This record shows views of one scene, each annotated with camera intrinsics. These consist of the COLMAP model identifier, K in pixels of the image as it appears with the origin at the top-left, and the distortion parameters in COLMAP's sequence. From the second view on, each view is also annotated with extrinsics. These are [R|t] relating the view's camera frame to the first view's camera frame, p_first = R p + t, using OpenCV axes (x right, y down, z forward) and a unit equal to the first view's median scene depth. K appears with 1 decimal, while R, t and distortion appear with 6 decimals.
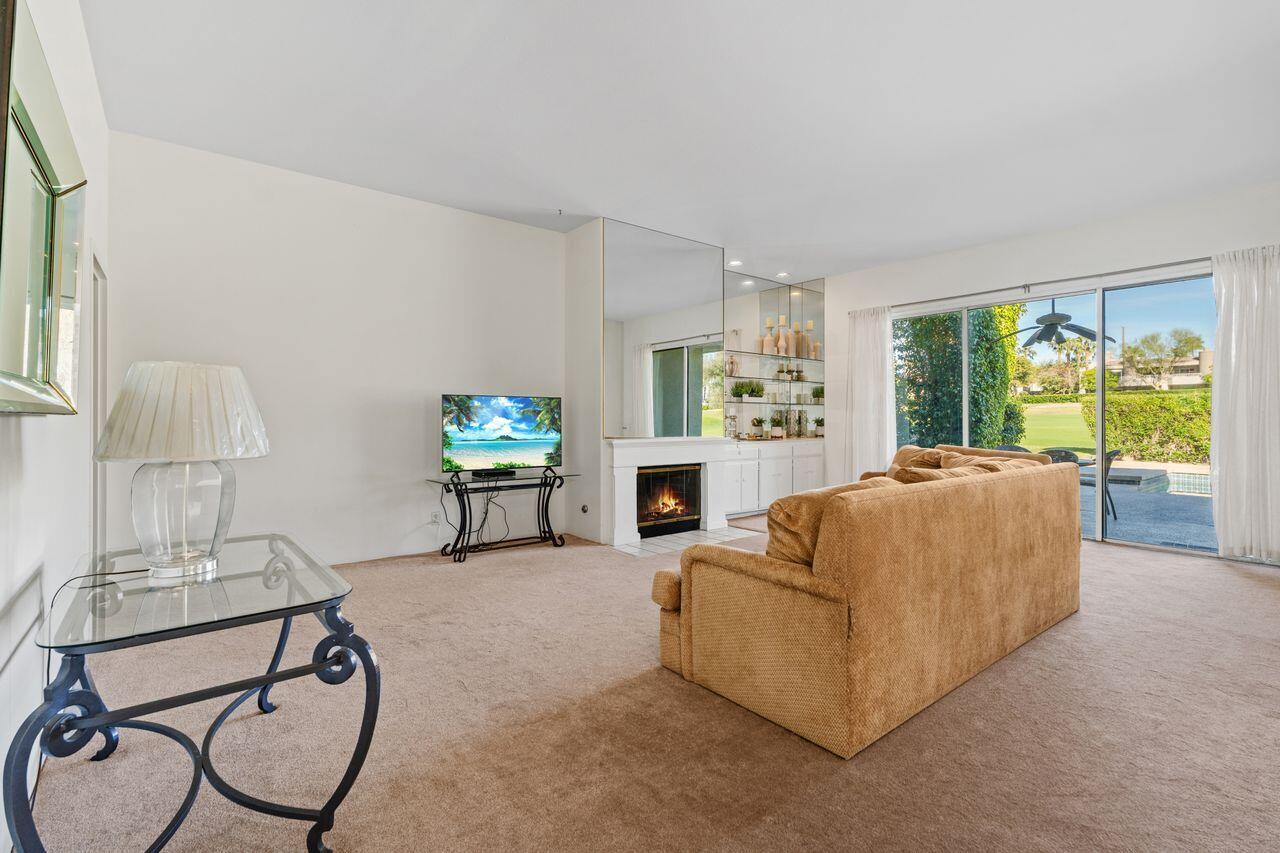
lens RADIAL K [[575.6, 0, 643.5], [0, 575.6, 404.7], [0, 0, 1]] dist [0.000256, 0.001695]
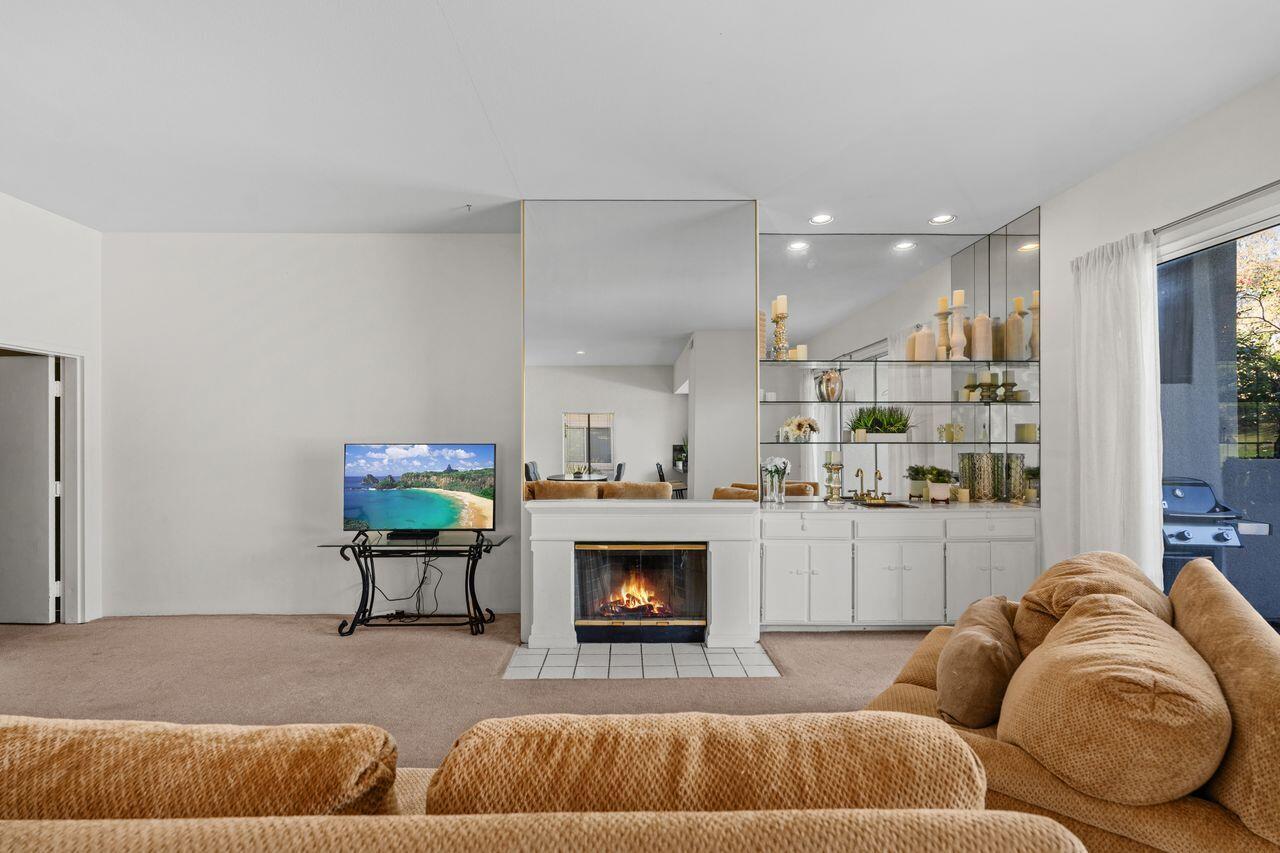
lens RADIAL K [[575.6, 0, 625.8], [0, 575.6, 442.8], [0, 0, 1]] dist [0.000256, 0.001695]
pose [[0.786647, -0.006020, -0.617374, 0.451534], [0.017747, 0.999760, 0.012864, -0.020107], [0.617148, -0.021076, 0.786565, 0.451088]]
